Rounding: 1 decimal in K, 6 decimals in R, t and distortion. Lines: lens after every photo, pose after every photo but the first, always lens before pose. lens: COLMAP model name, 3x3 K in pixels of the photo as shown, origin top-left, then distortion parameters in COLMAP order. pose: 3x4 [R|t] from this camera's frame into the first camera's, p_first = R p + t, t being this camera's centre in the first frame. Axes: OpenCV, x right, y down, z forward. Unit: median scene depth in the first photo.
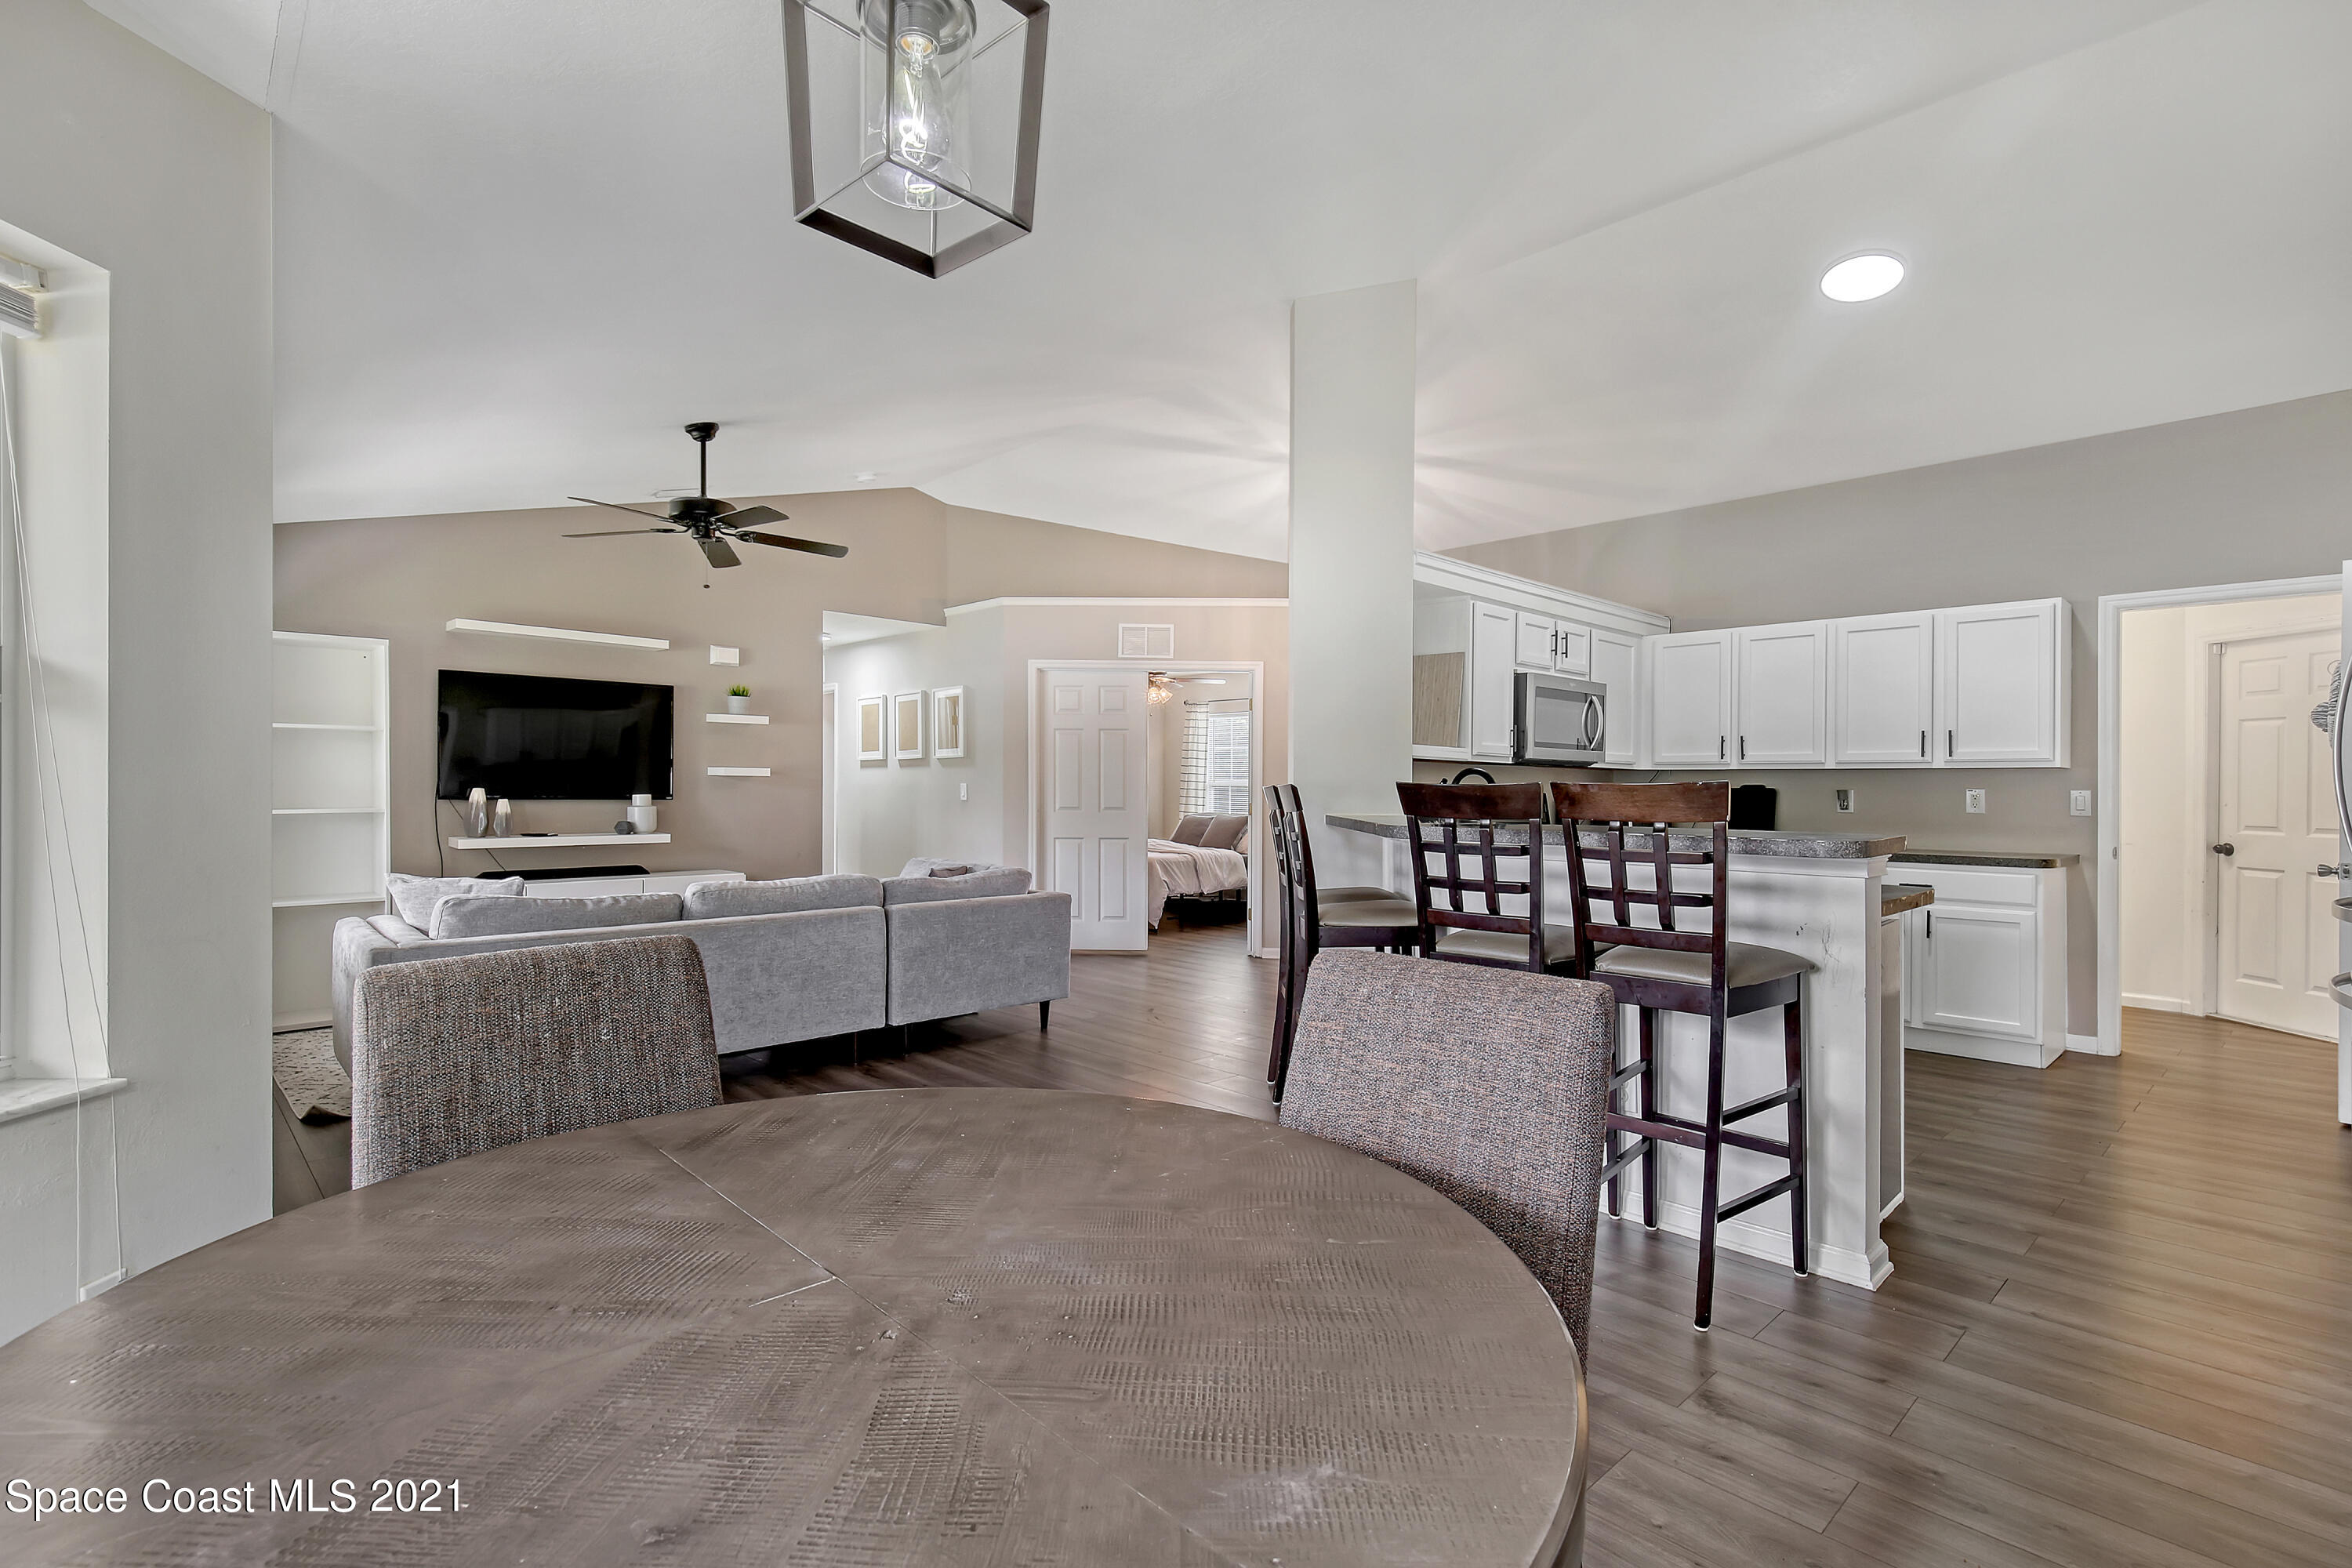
lens RADIAL K [[1099.1, 0, 1176.0], [0, 1099.1, 784.0], [0, 0, 1]] dist [0.001696, -0.000524]
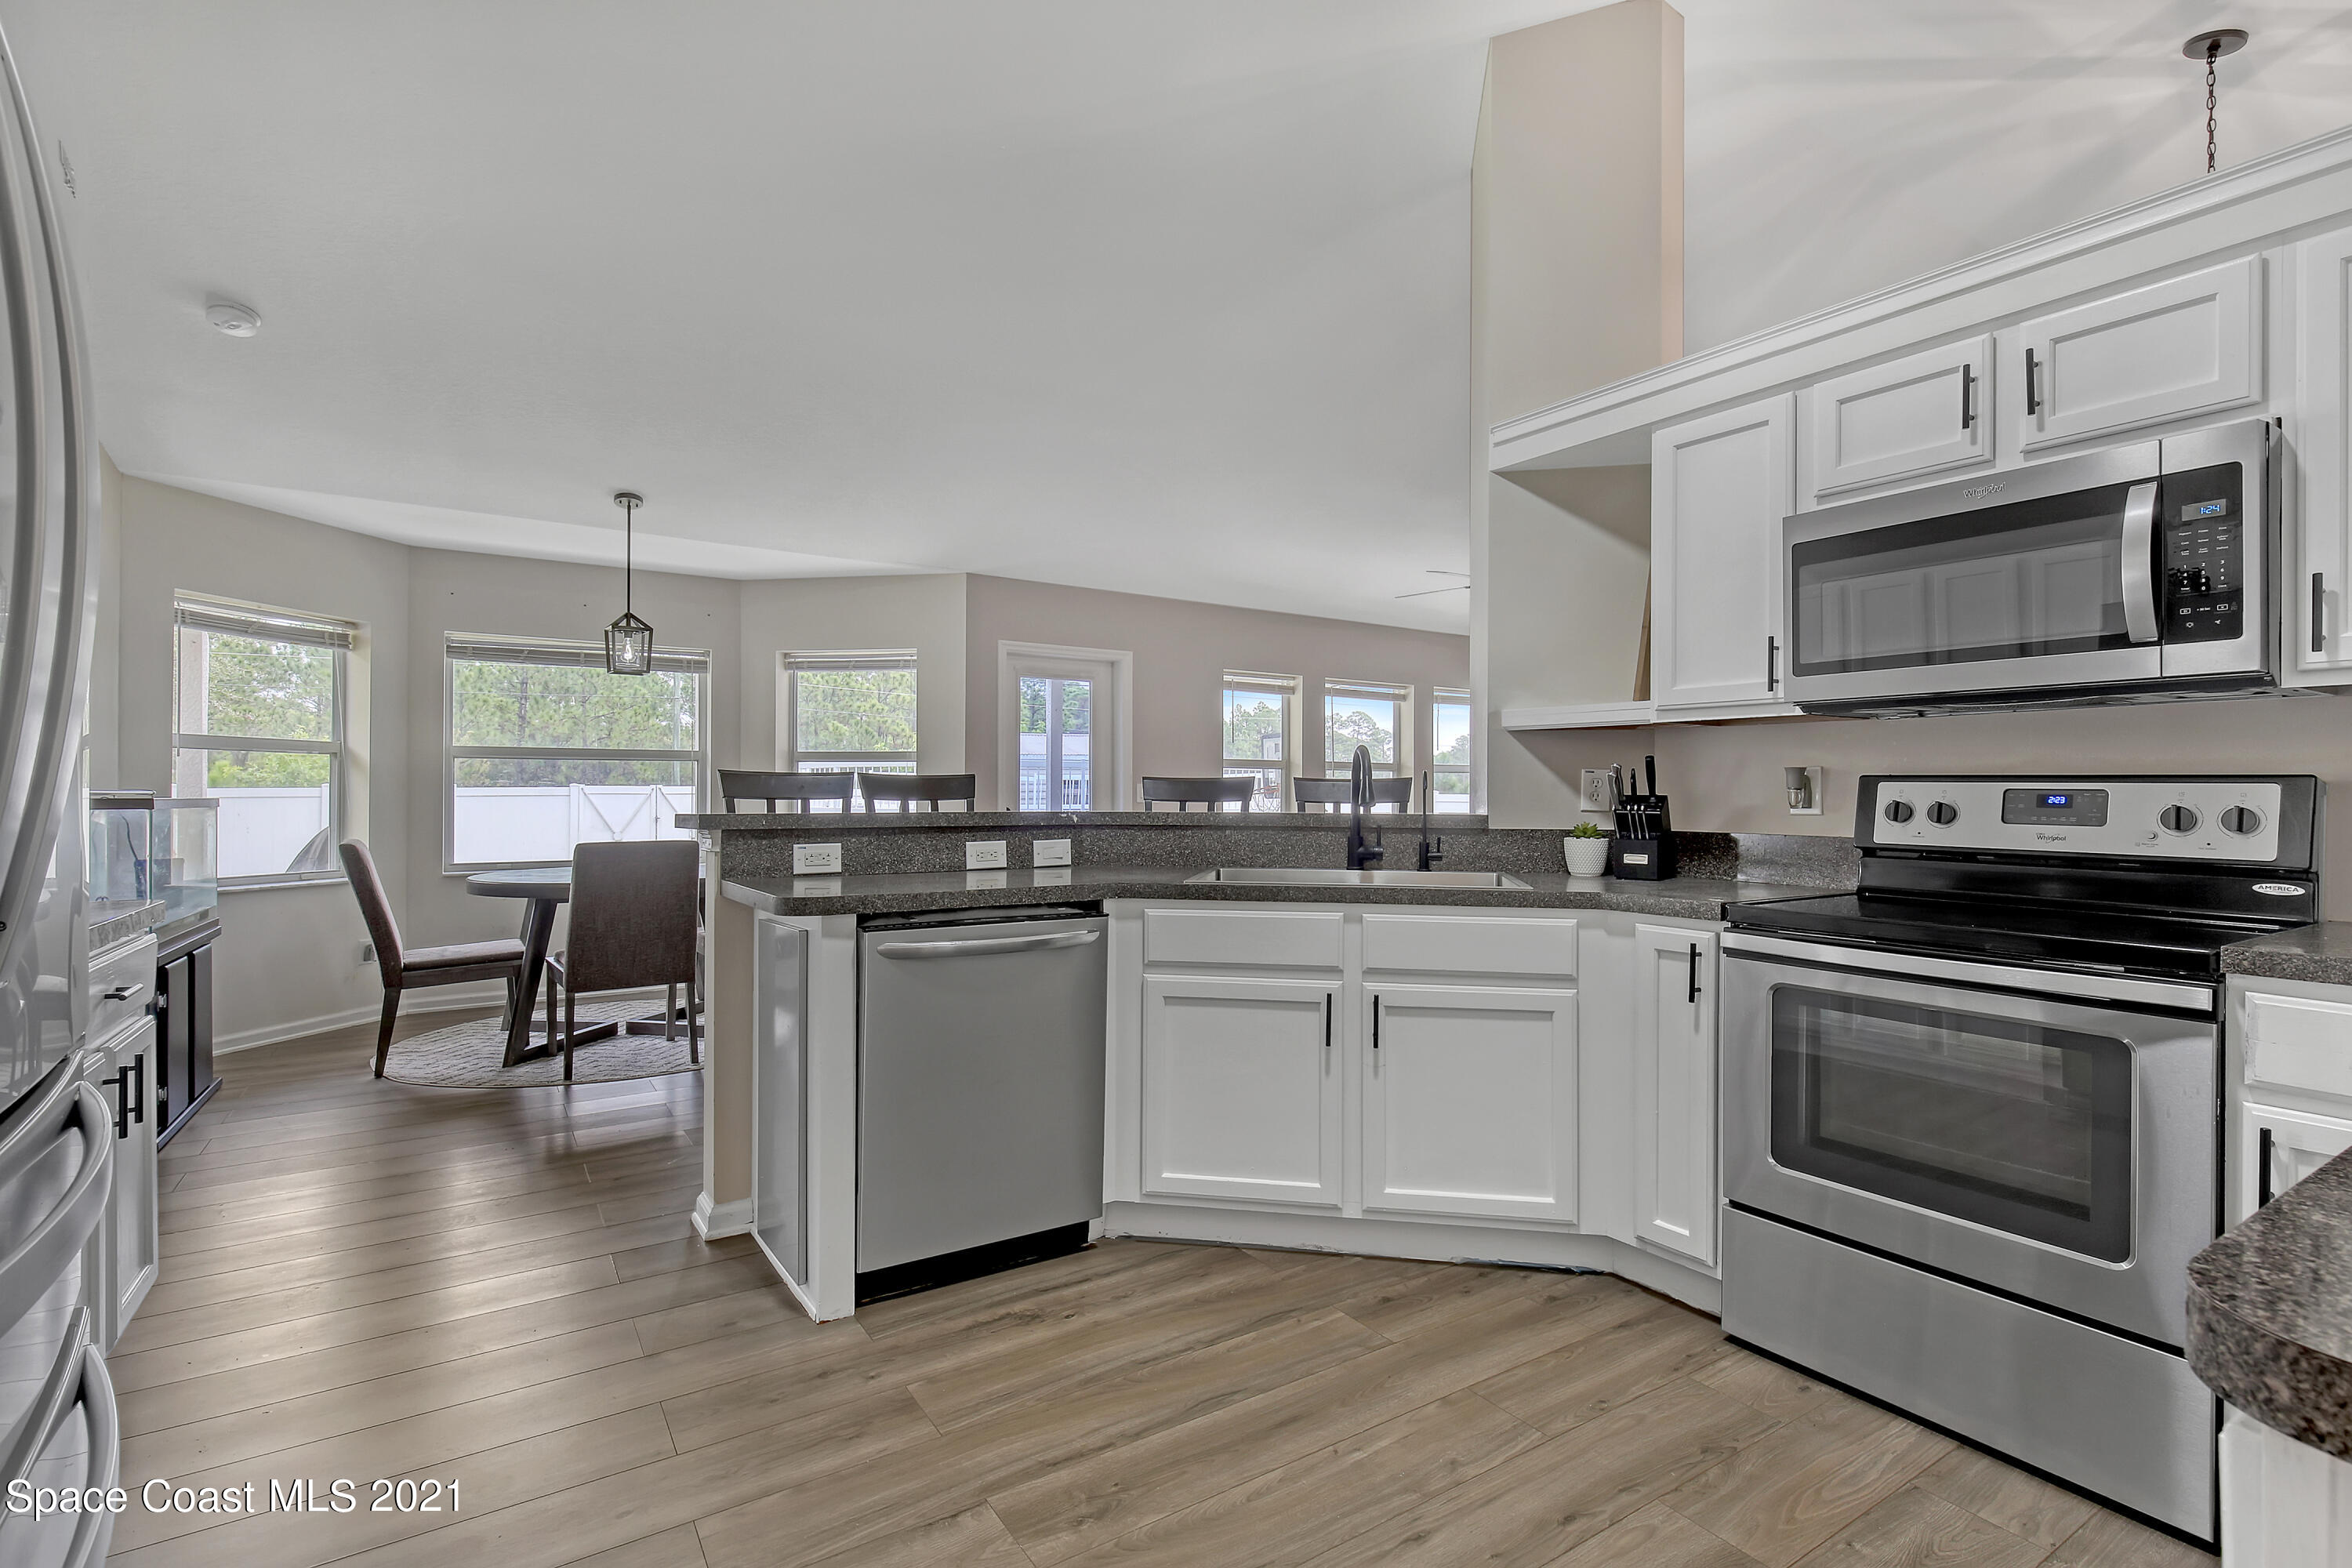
lens RADIAL K [[1066.7, 0, 1176.0], [0, 1066.7, 784.0], [0, 0, 1]] dist [-0.001809, -0.001086]
pose [[-0.165915, -0.018352, -0.985969, 0.731760], [-0.000778, 0.999829, -0.018479, 0.017643], [0.986140, -0.002298, -0.165901, 0.743546]]
